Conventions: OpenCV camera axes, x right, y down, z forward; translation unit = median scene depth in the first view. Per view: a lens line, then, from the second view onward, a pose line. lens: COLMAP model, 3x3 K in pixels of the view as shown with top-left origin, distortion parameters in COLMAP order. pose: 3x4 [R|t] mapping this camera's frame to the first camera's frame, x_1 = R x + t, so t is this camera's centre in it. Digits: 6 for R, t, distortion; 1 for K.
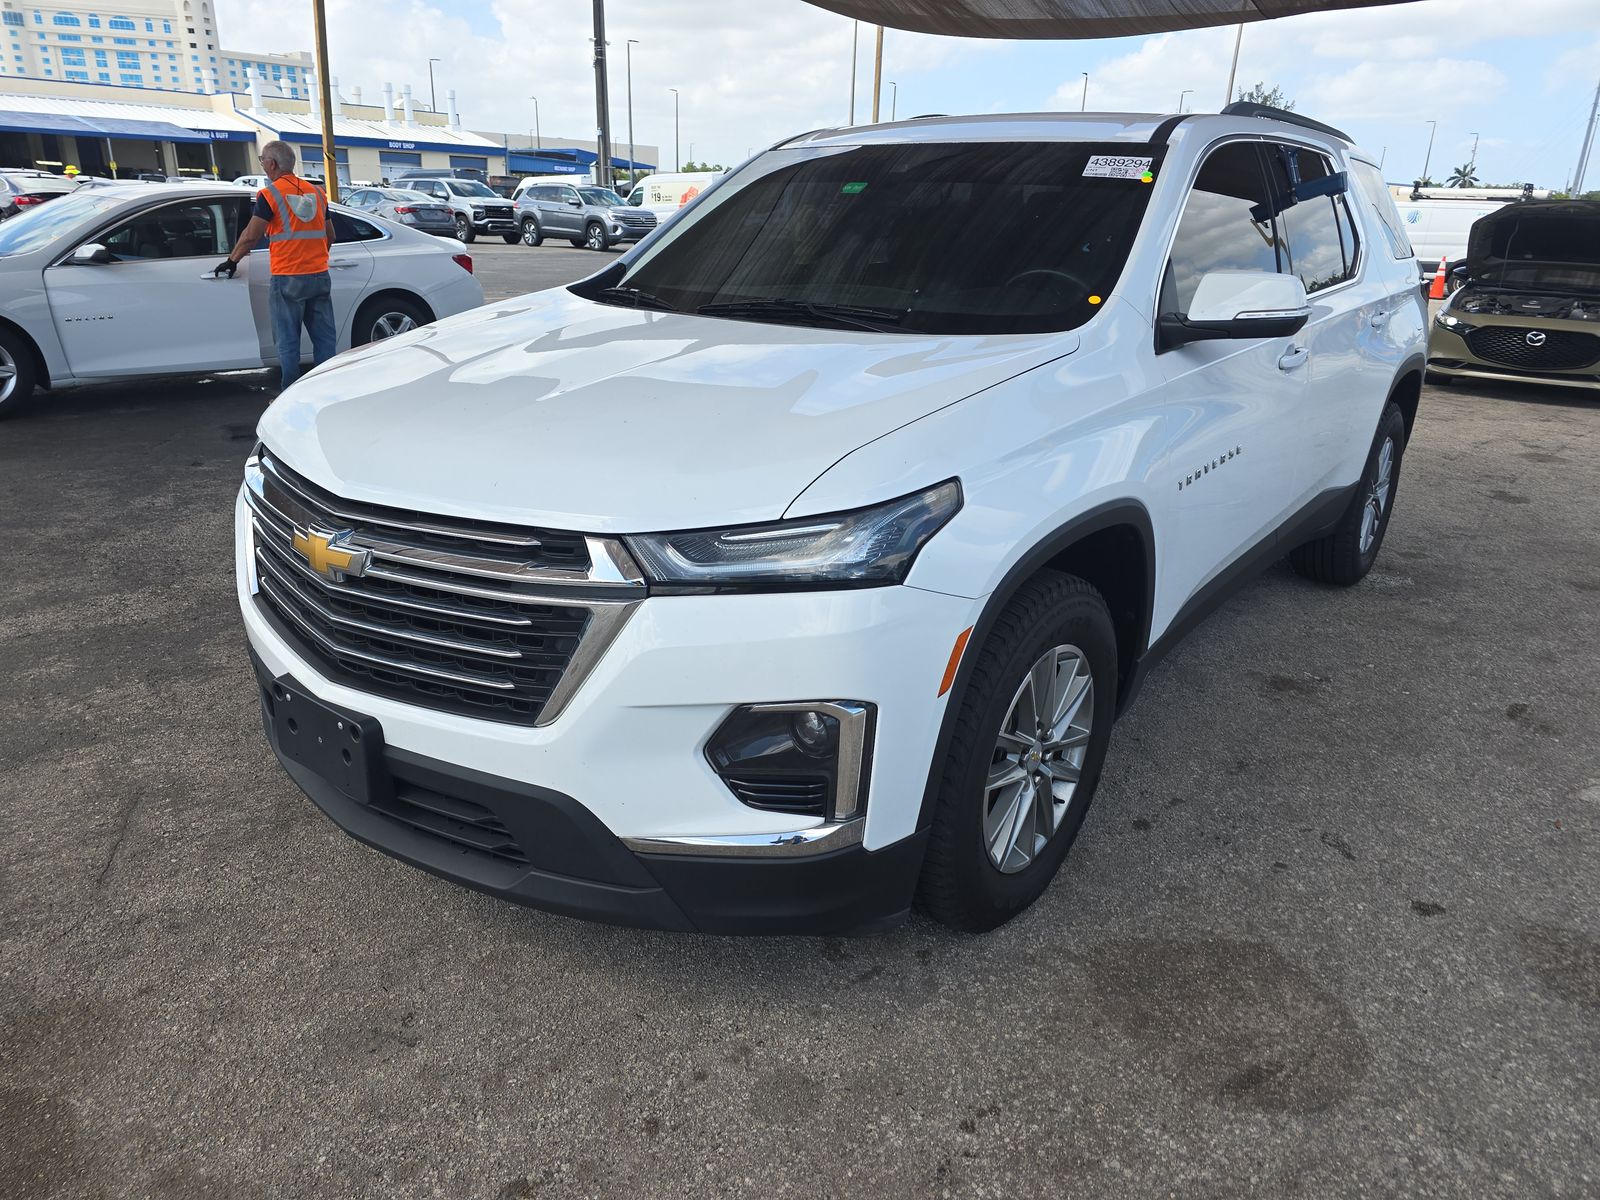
lens RADIAL K [[1067.1, 0, 792.8], [0, 1067.1, 597.2], [0, 0, 1]] dist [0.030556, -0.022065]
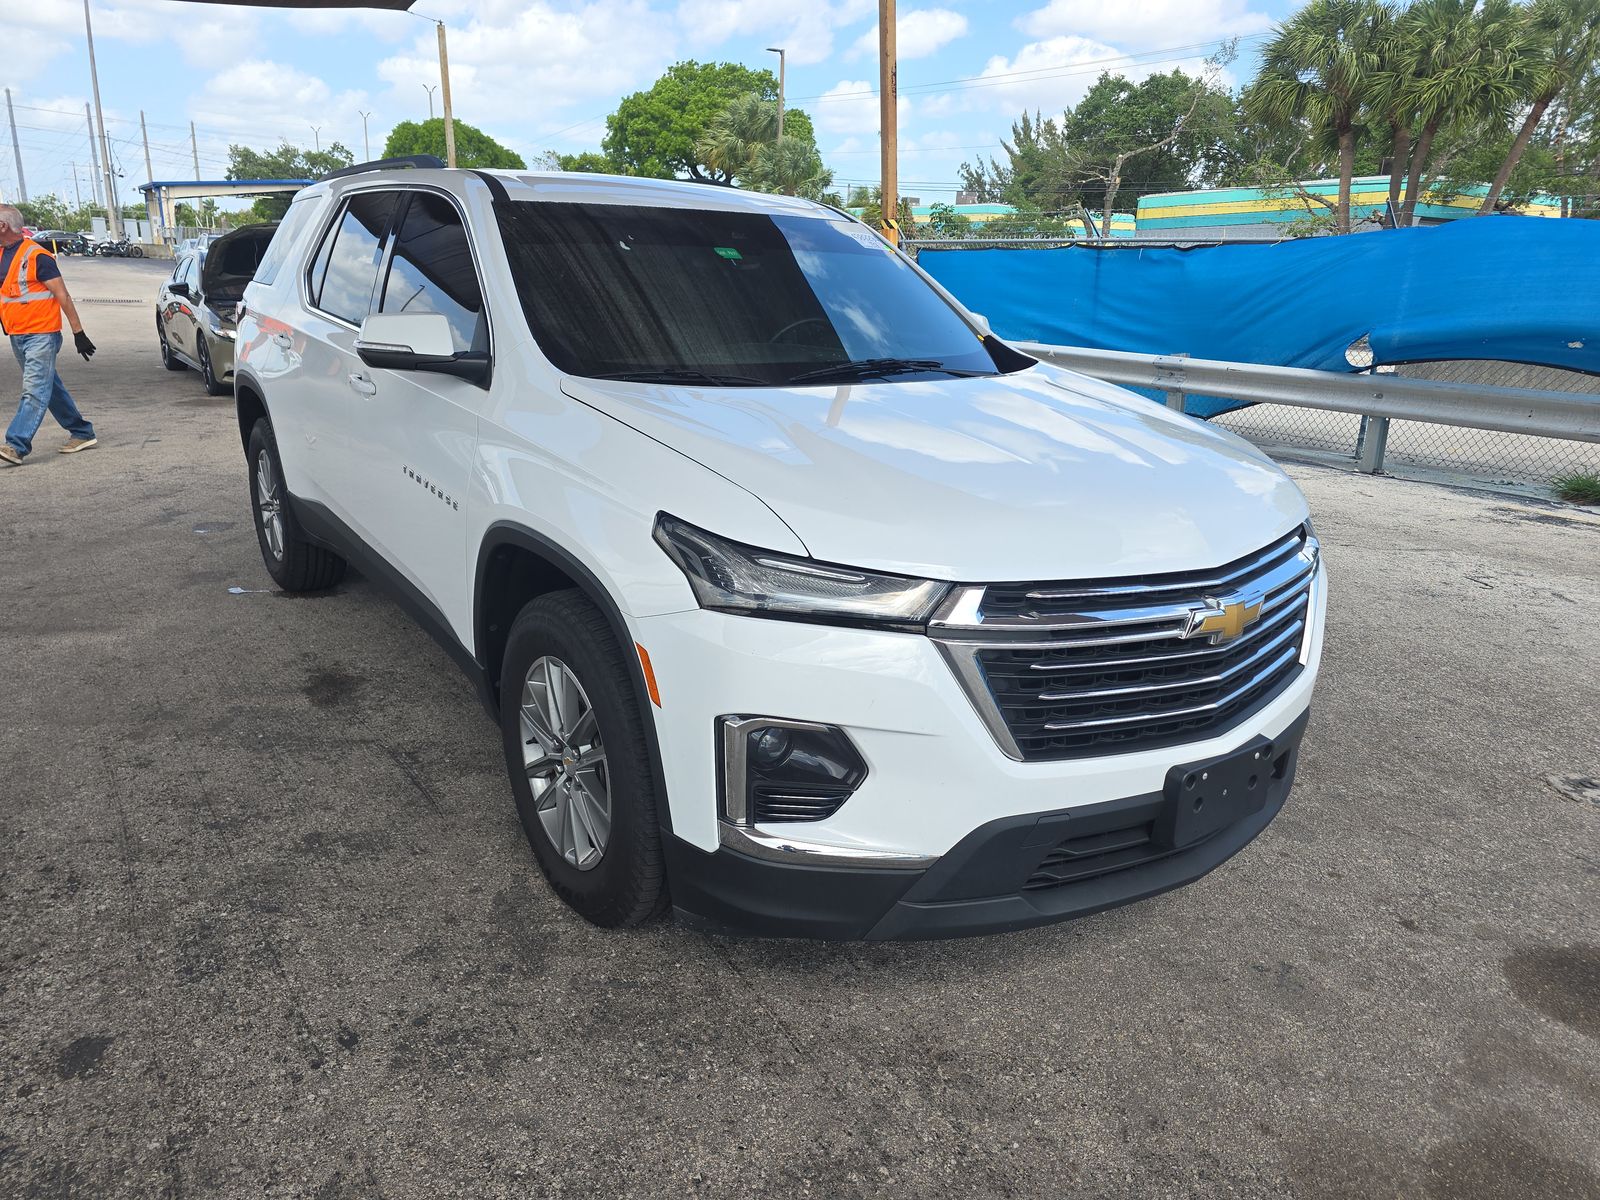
lens RADIAL K [[1067.1, 0, 795.0], [0, 1067.1, 602.7], [0, 0, 1]] dist [0.030556, -0.022065]
pose [[0.270009, -0.304268, 0.913518, -1.645568], [0.301648, 0.927727, 0.219842, -0.456774], [-0.914387, 0.216201, 0.342277, 1.090557]]
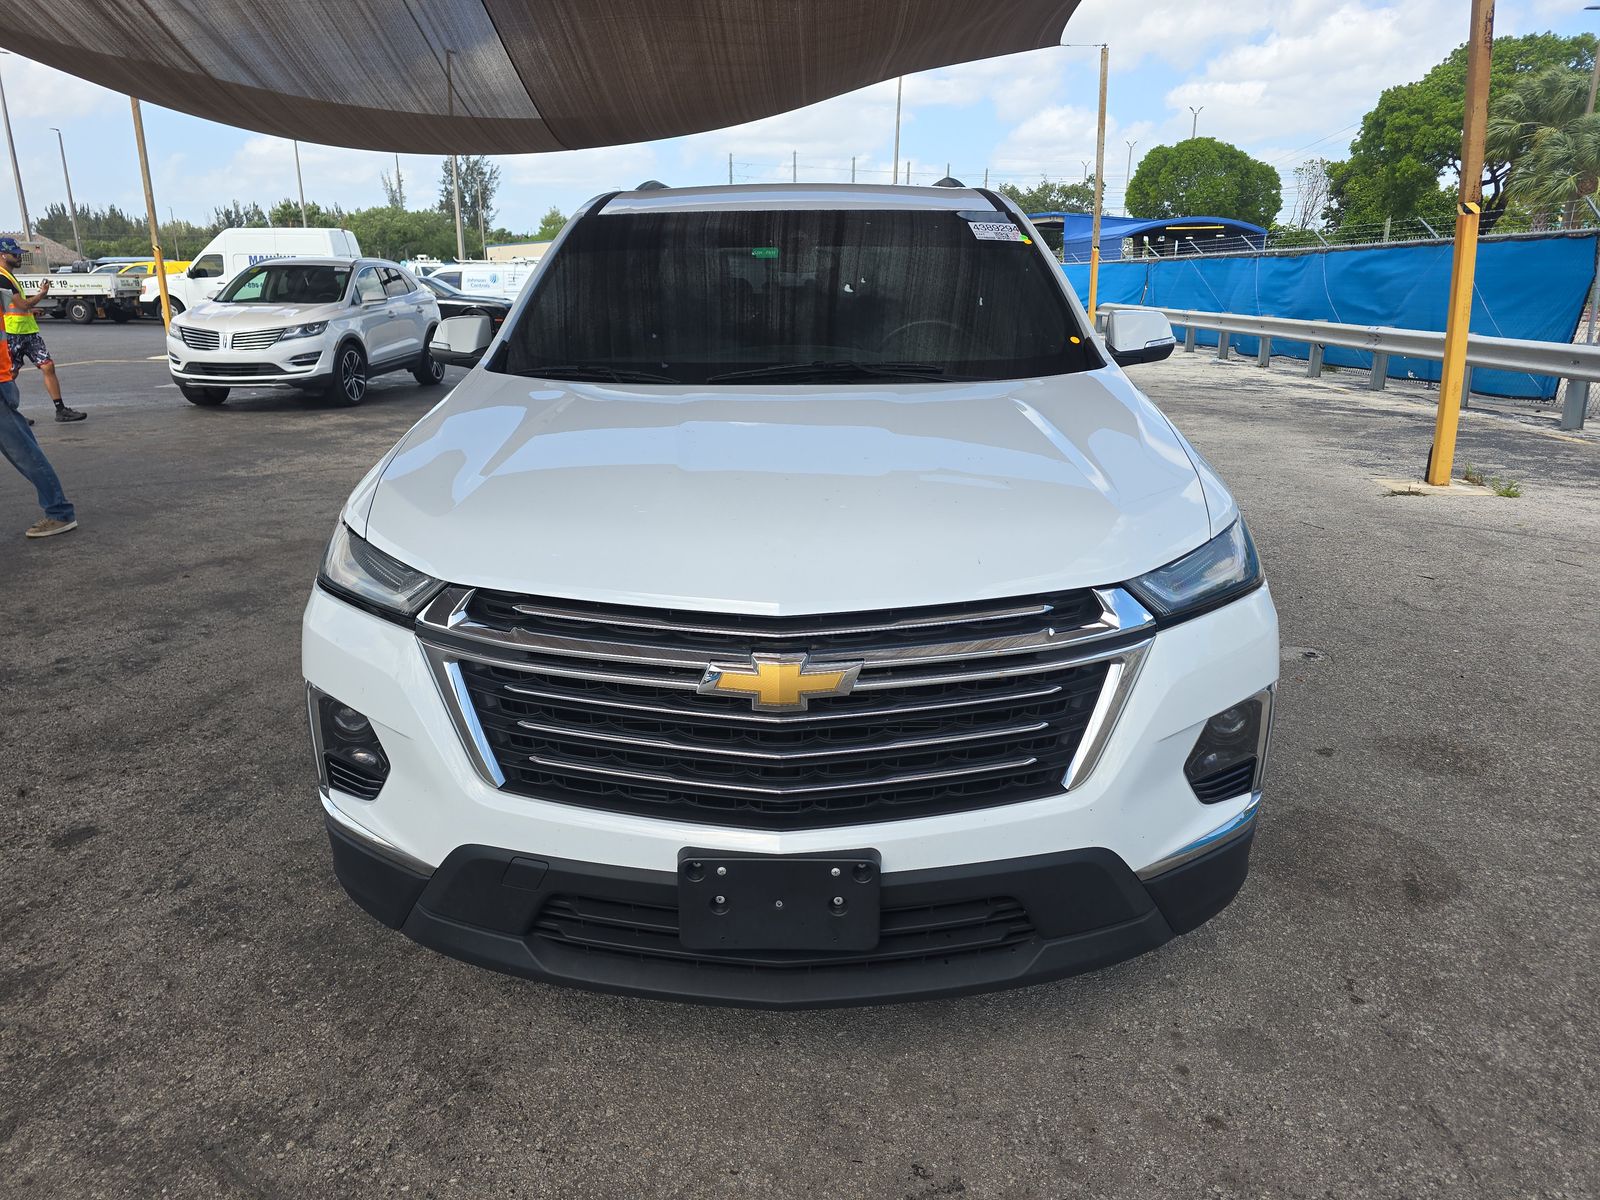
lens RADIAL K [[1067.1, 0, 800.1], [0, 1067.1, 600.6], [0, 0, 1]] dist [0.030556, -0.022065]
pose [[0.792812, -0.203999, 0.574312, -0.955652], [0.229953, 0.972796, 0.028103, -0.133054], [-0.564422, 0.109784, 0.818154, 0.302115]]
